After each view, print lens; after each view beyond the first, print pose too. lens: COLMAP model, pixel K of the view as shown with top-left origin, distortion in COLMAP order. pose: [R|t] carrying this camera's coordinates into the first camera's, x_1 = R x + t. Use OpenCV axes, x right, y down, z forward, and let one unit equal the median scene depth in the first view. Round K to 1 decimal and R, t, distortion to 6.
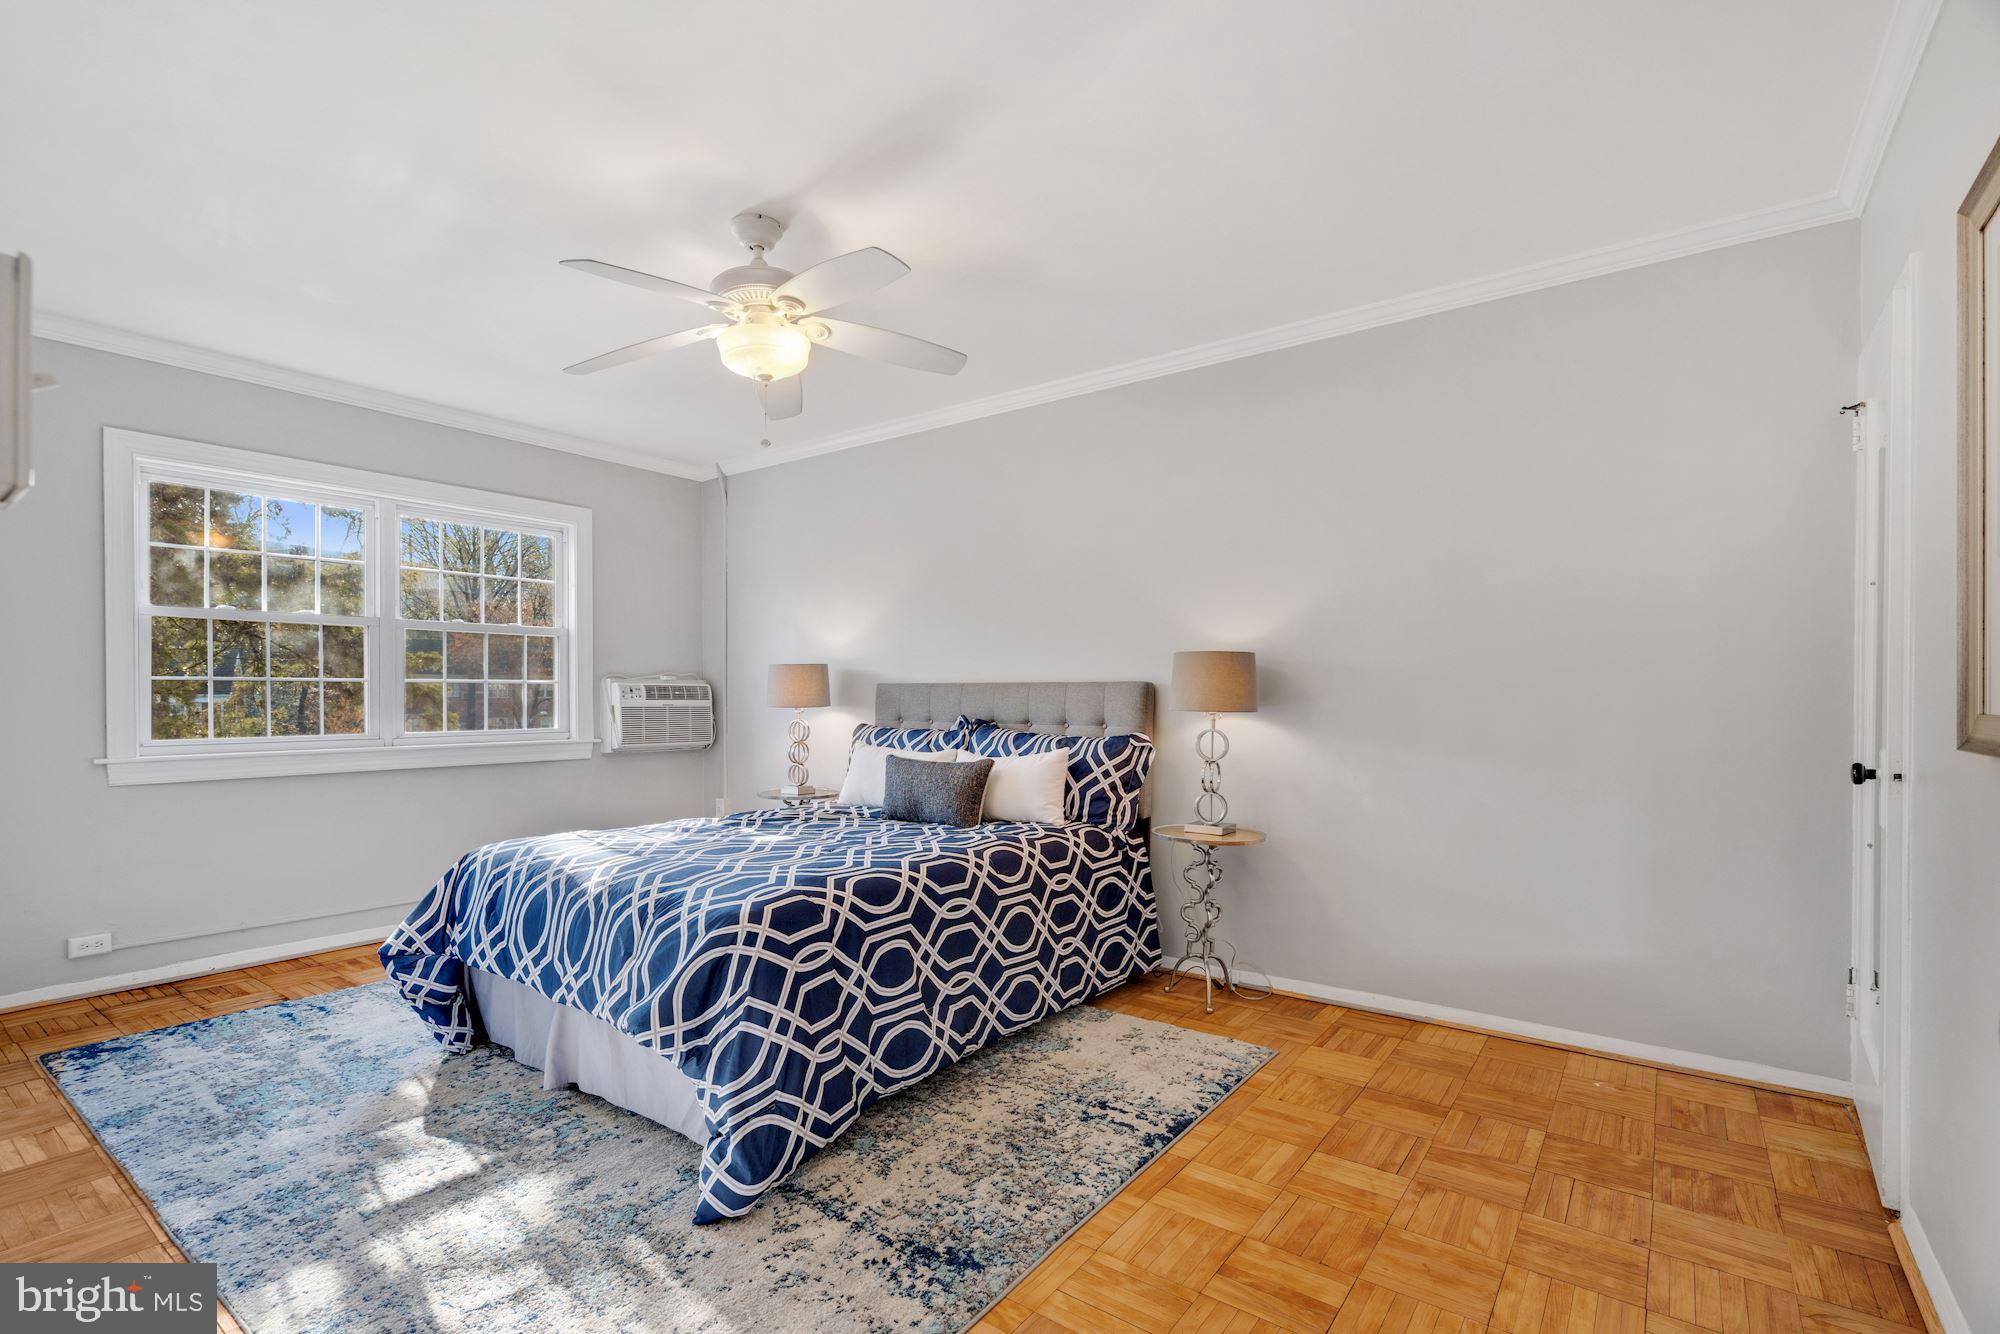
lens RADIAL K [[914.4, 0, 1000.5], [0, 914.4, 692.3], [0, 0, 1]] dist [-0.001036, 0.000028]
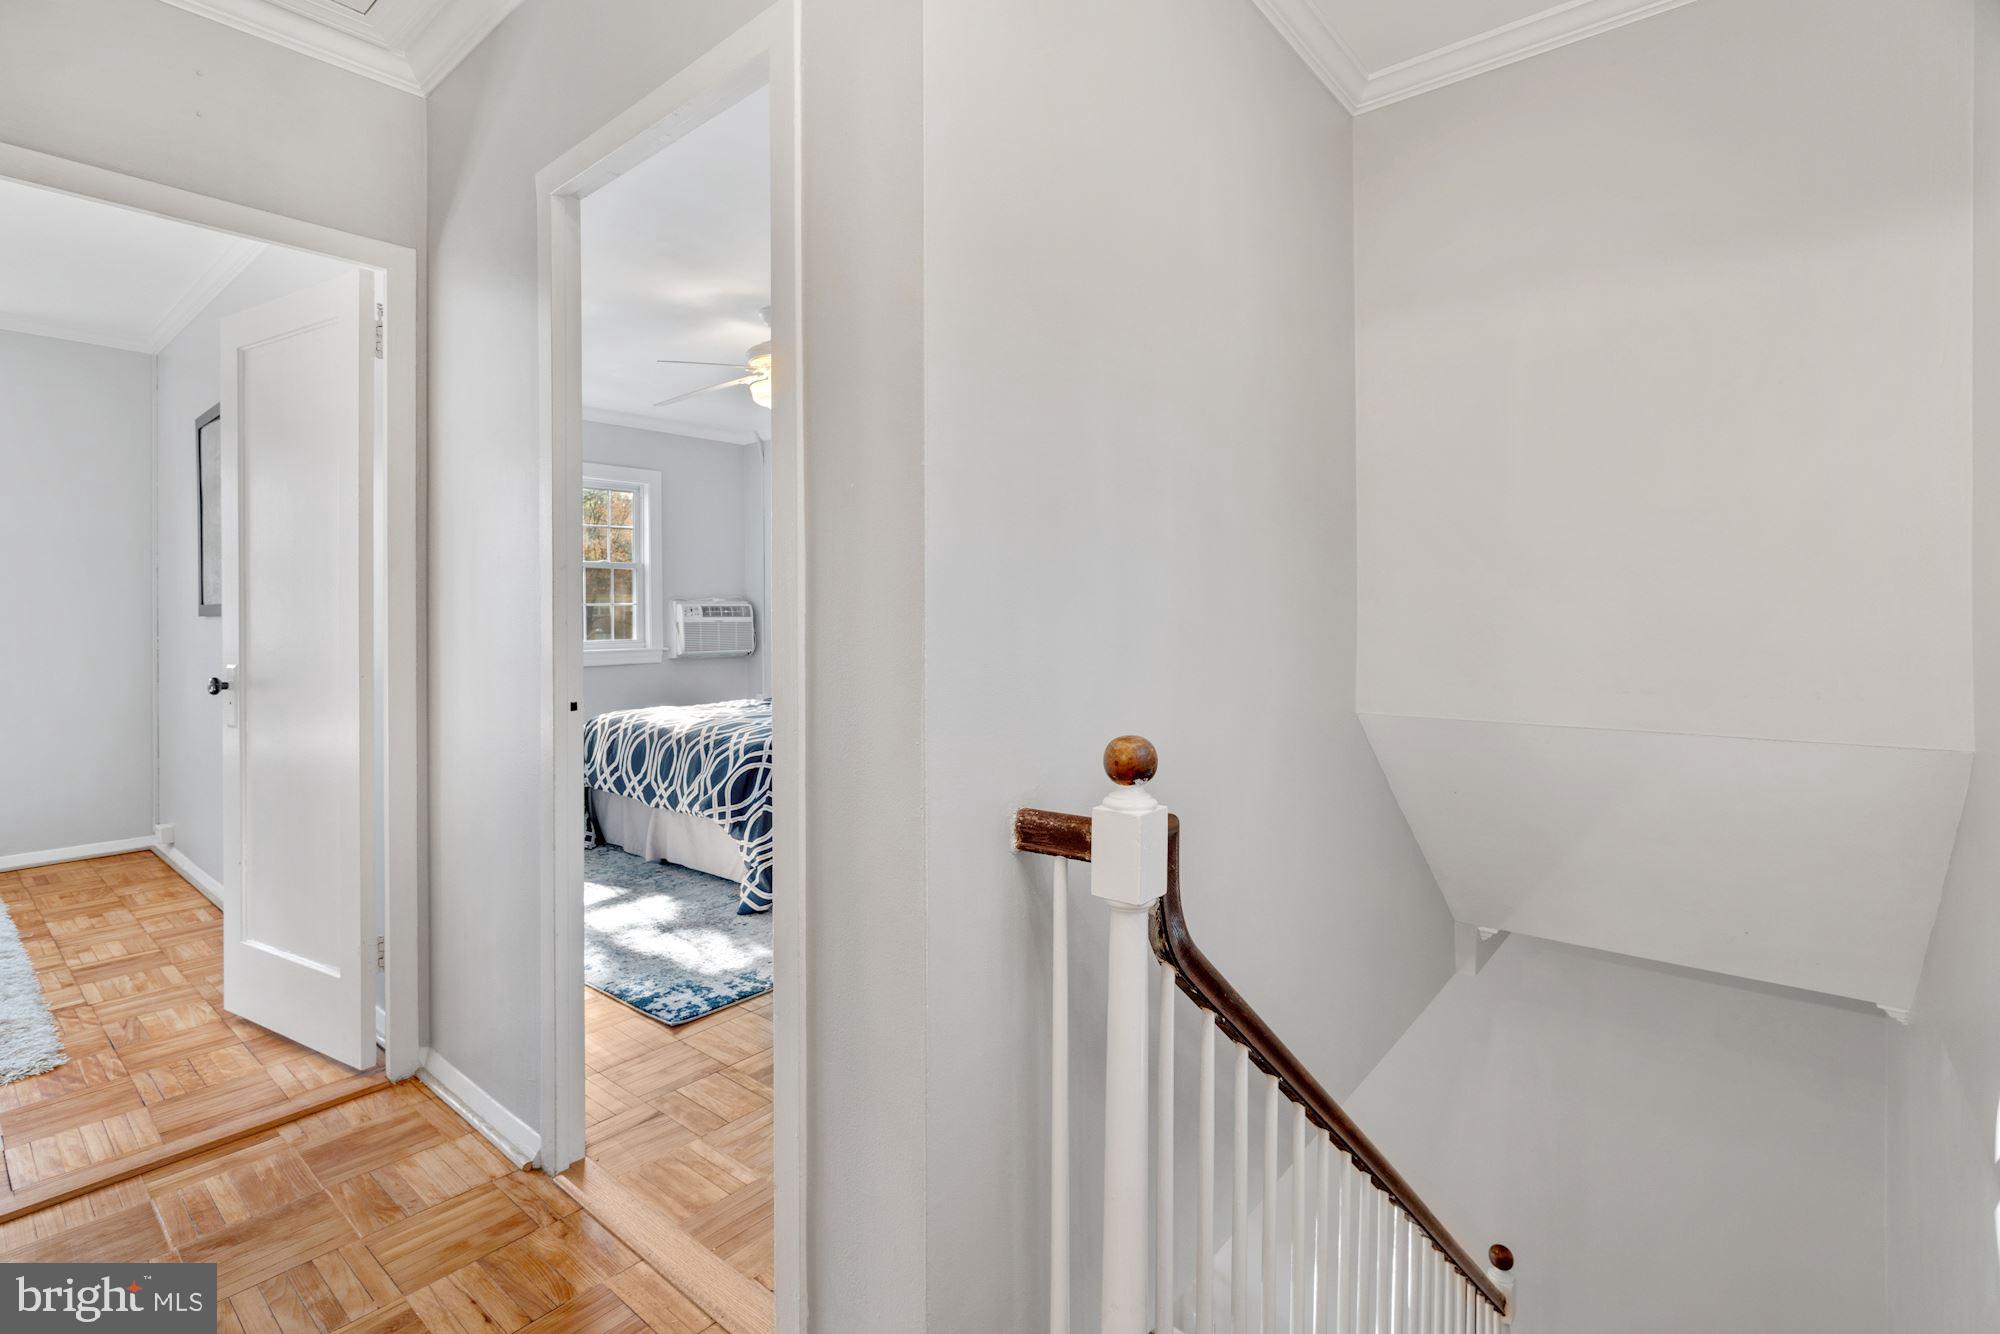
lens RADIAL K [[916.3, 0, 999.2], [0, 916.3, 602.7], [0, 0, 1]] dist [-0.000923, -0.000087]
pose [[0.998723, -0.007791, -0.049913, 0.204880], [0.007558, 0.999960, -0.004872, -0.005971], [0.049949, 0.004488, 0.998742, -0.581869]]
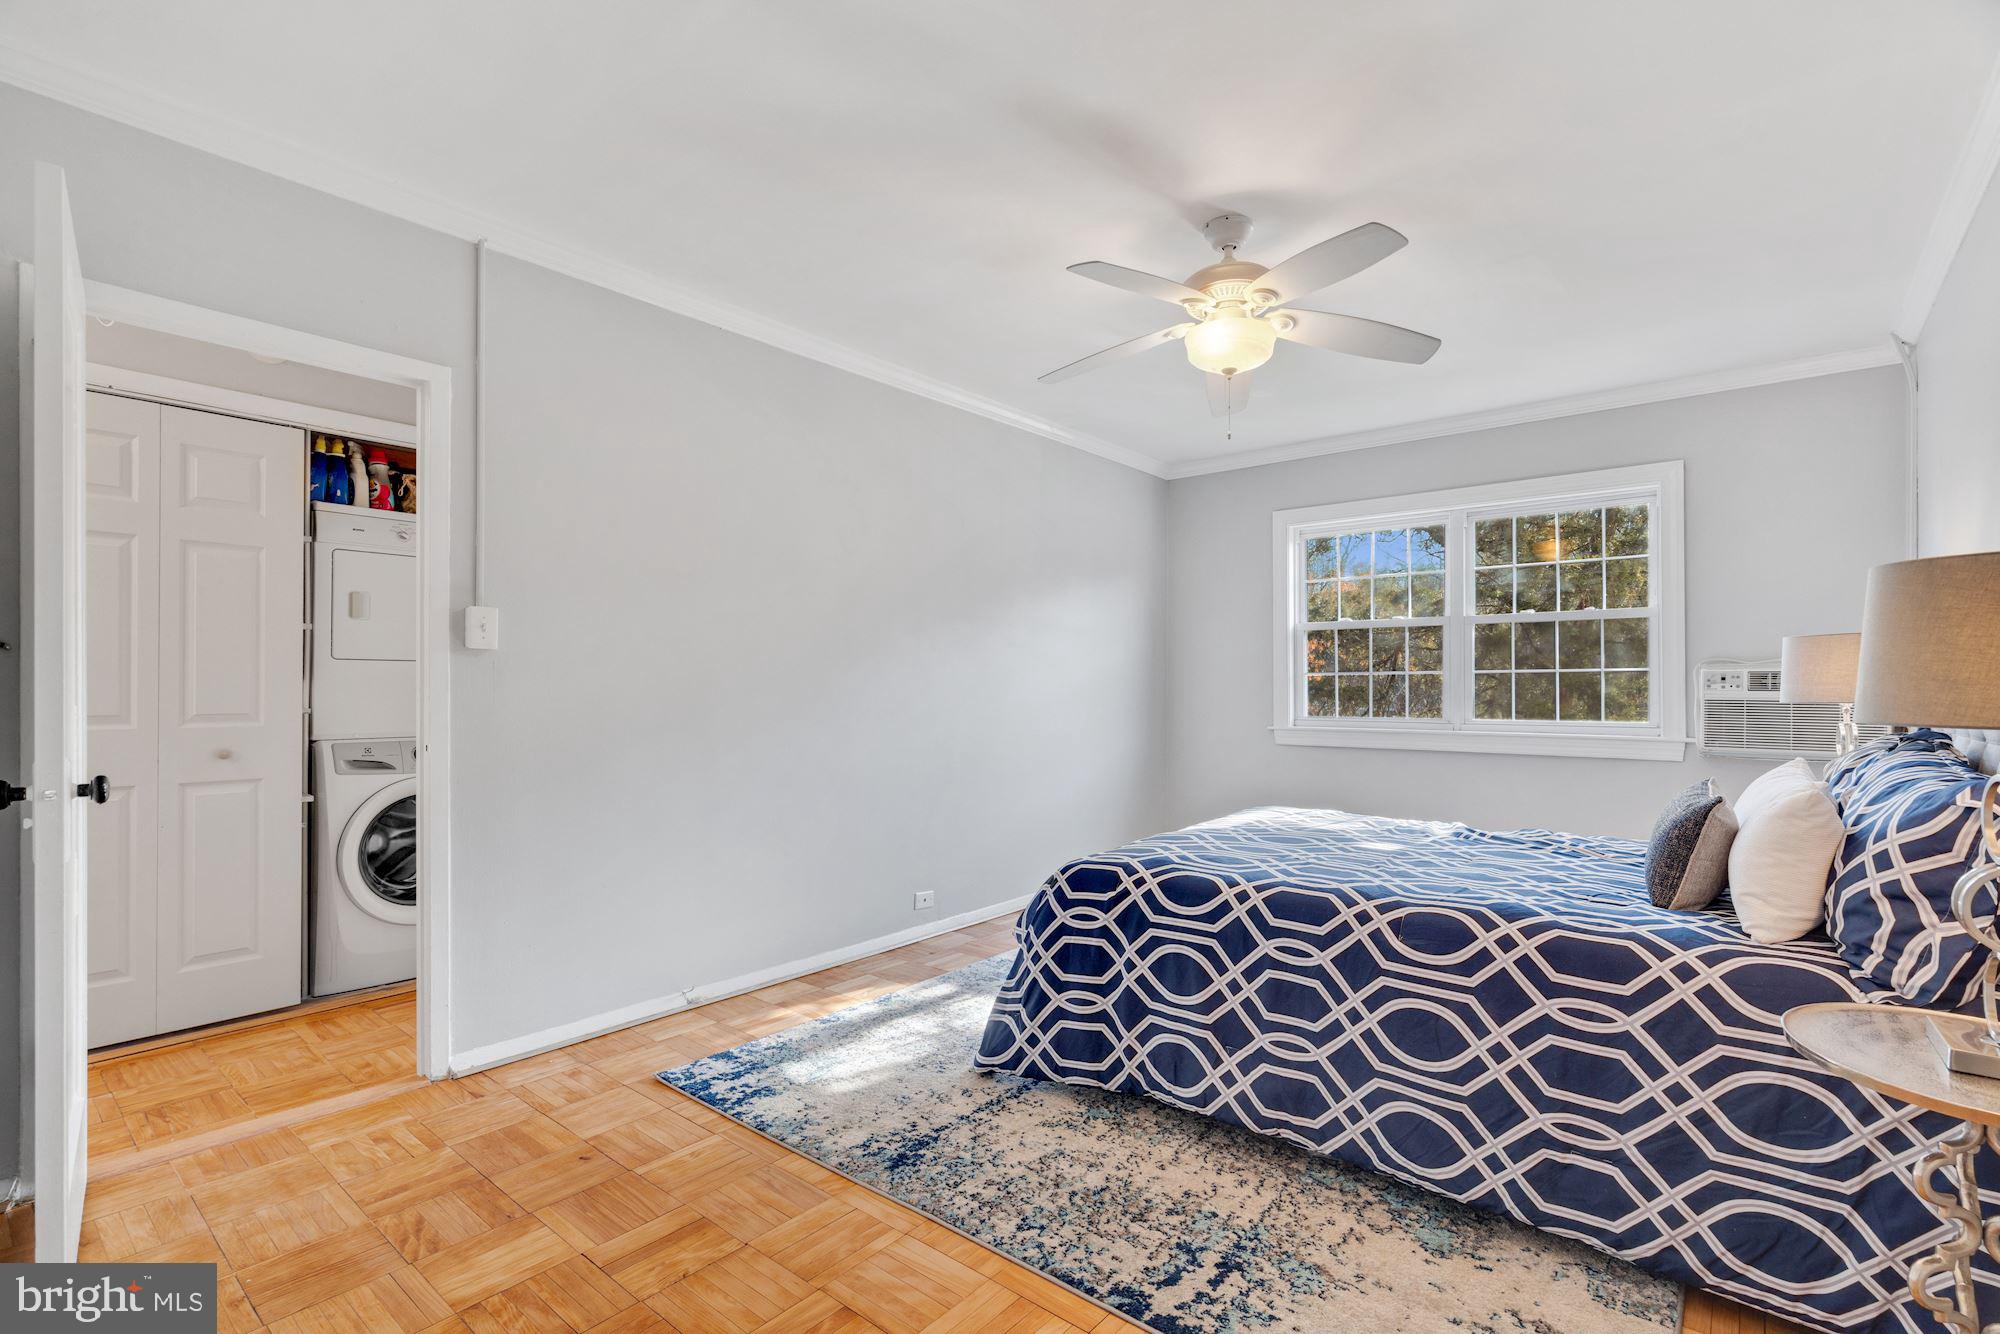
lens RADIAL K [[918.5, 0, 1000.0], [0, 918.5, 667.0], [0, 0, 1]] dist [-0.002936, -0.000283]
pose [[-0.049032, -0.020865, -0.998579, 0.834810], [0.002572, 0.999776, -0.021016, 0.006082], [0.998794, -0.003599, -0.048967, 0.860419]]
